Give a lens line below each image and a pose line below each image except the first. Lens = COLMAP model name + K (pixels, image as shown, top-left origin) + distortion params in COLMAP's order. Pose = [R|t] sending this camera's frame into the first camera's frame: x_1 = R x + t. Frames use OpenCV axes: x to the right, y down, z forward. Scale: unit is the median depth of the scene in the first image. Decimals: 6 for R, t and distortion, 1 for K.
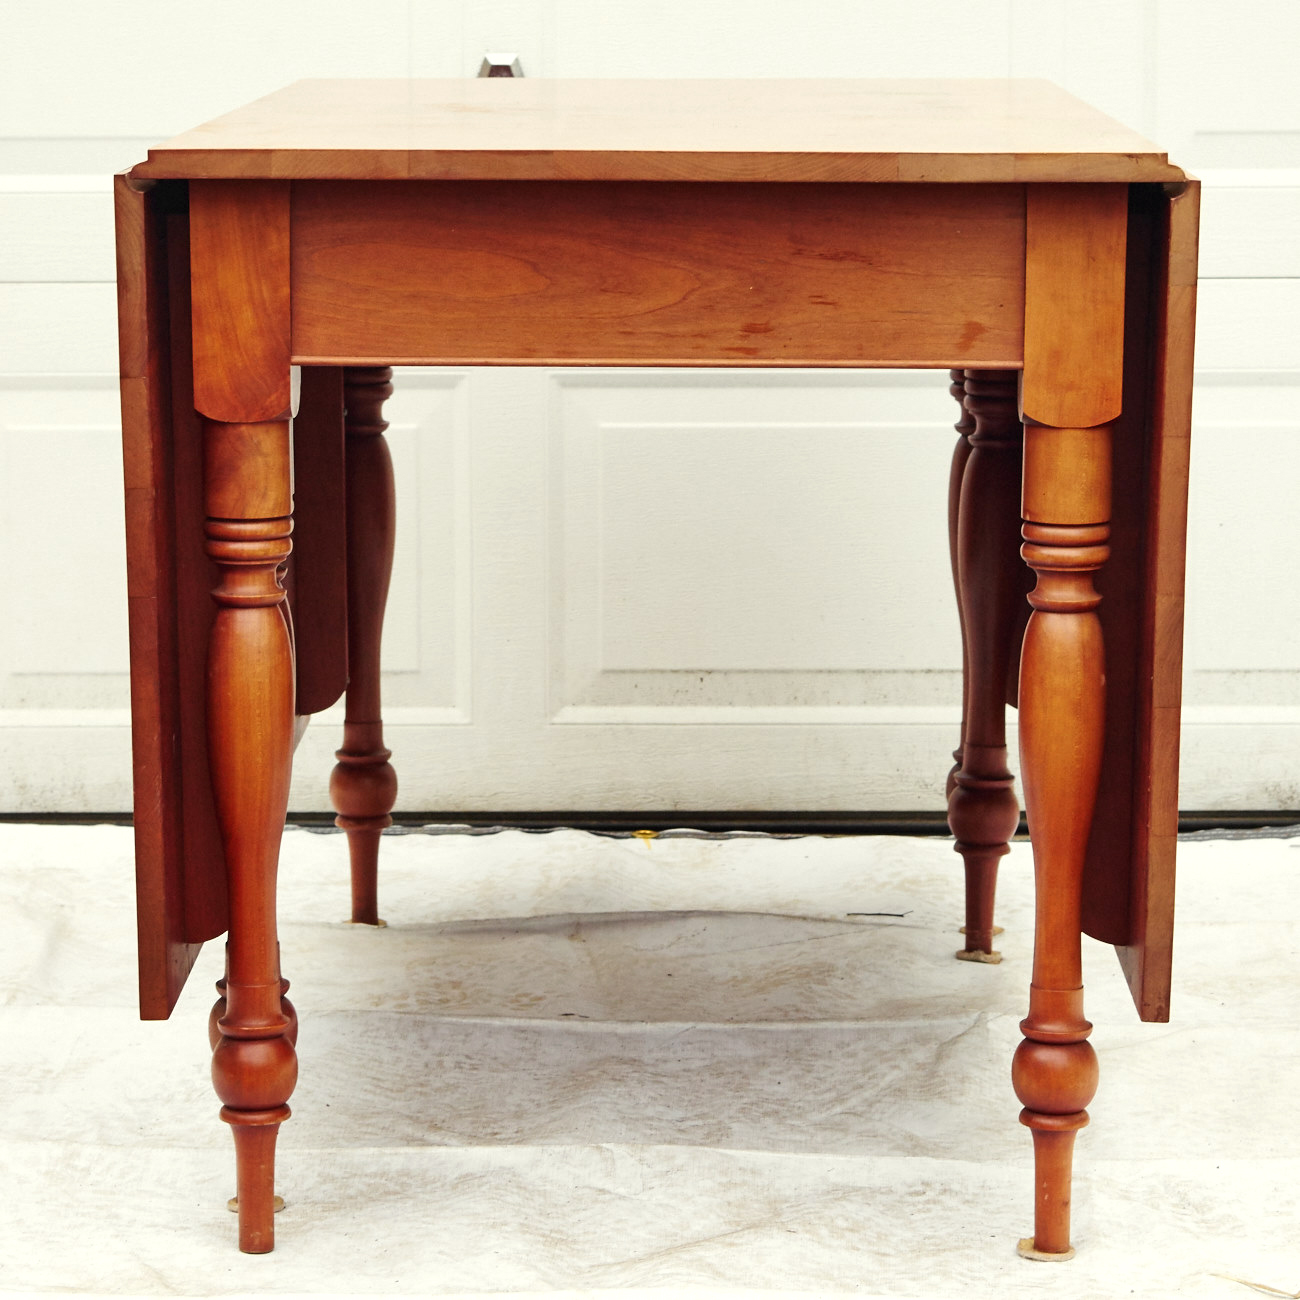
lens RADIAL K [[4537.5, 0, 626.6], [0, 4537.5, 582.6], [0, 0, 1]] dist [0.340532, 0.000000]
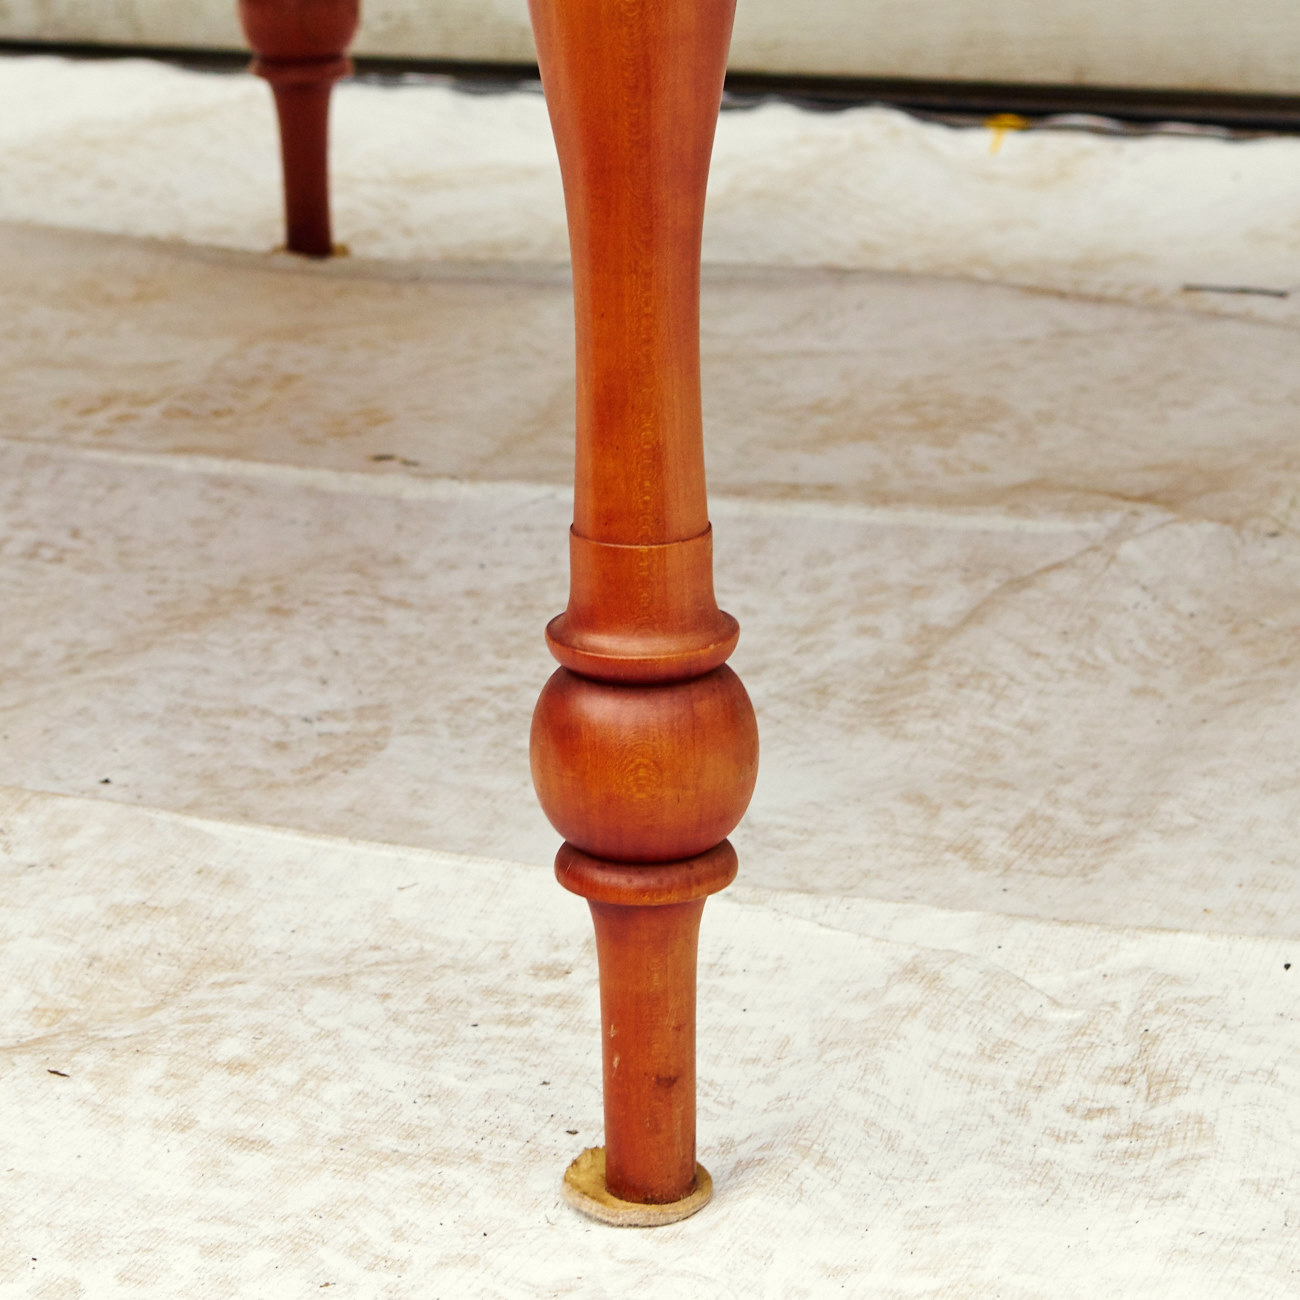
lens RADIAL K [[4537.5, 0, 648.9], [0, 4537.5, 650.9], [0, 0, 1]] dist [0.340532, 0.000000]
pose [[0.951855, 0.083920, -0.294838, 0.208100], [-0.032530, 0.984019, 0.175064, 0.032203], [0.304817, -0.157045, 0.939374, 0.651792]]
